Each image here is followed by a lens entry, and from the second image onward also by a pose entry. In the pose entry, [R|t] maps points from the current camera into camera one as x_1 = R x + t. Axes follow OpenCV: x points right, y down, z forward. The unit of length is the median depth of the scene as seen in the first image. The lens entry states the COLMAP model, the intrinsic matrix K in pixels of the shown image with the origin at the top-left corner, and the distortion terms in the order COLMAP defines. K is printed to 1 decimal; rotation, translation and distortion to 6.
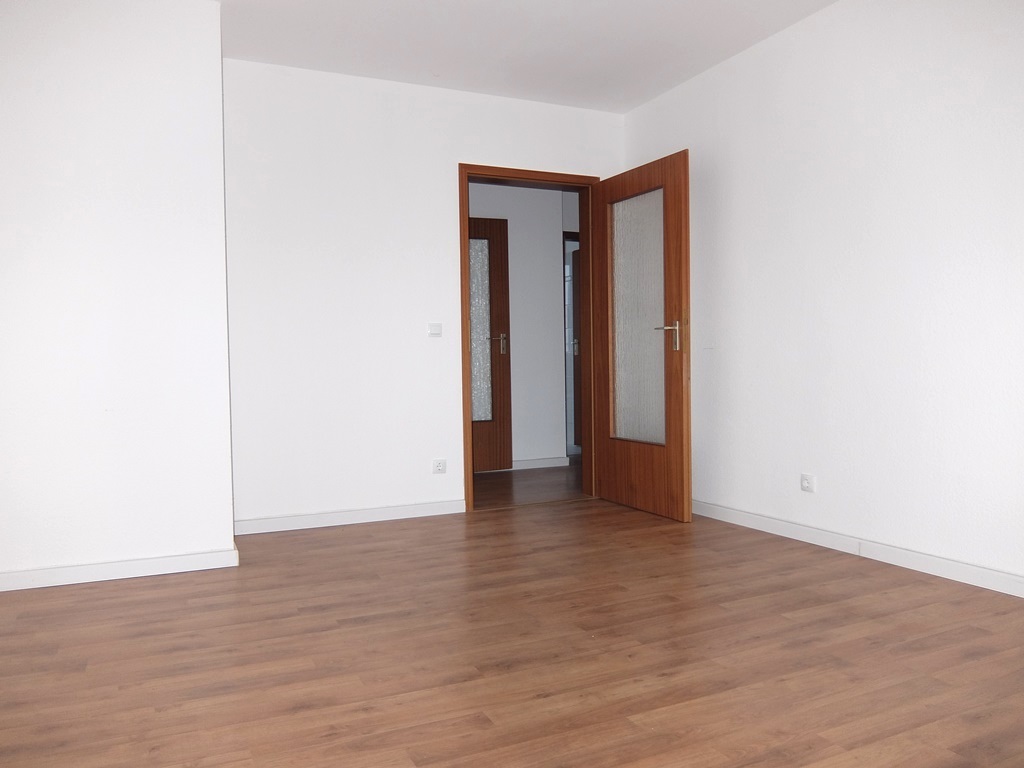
lens RADIAL K [[776.7, 0, 512.0], [0, 776.7, 384.0], [0, 0, 1]] dist [-0.055439, -0.000596]
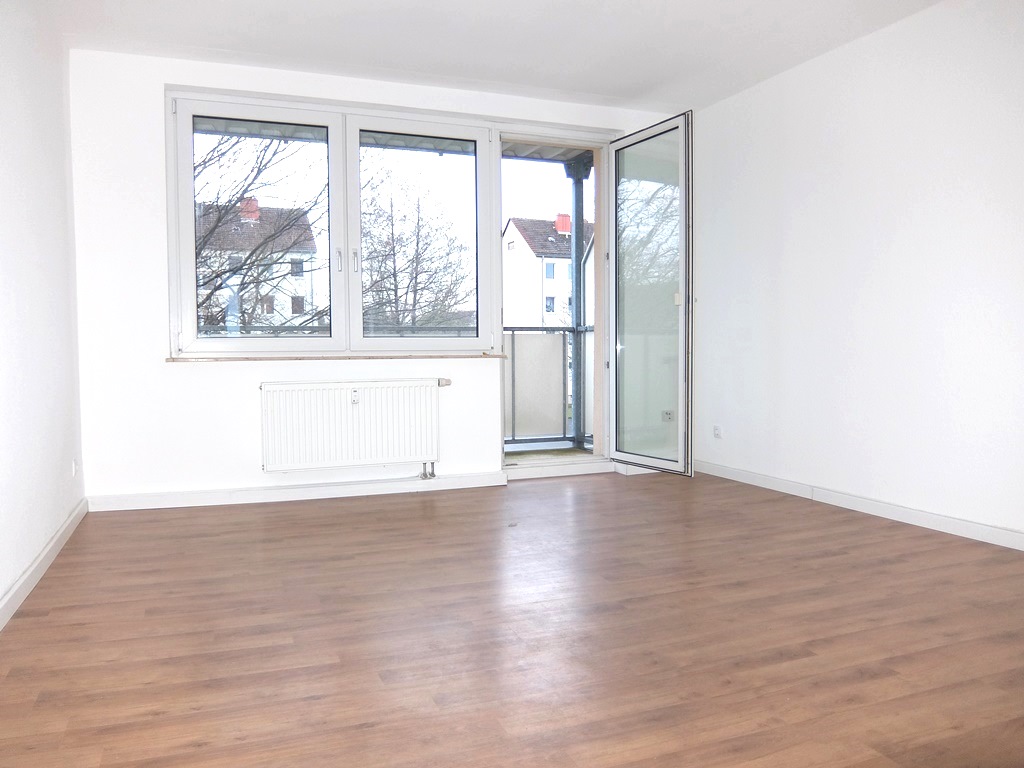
lens RADIAL K [[776.7, 0, 512.0], [0, 776.7, 384.0], [0, 0, 1]] dist [-0.055439, -0.000596]
pose [[-0.998376, 0.023600, 0.051849, 0.052212], [0.026924, 0.997562, 0.064383, -0.045441], [-0.050203, 0.065674, -0.996577, 1.962404]]
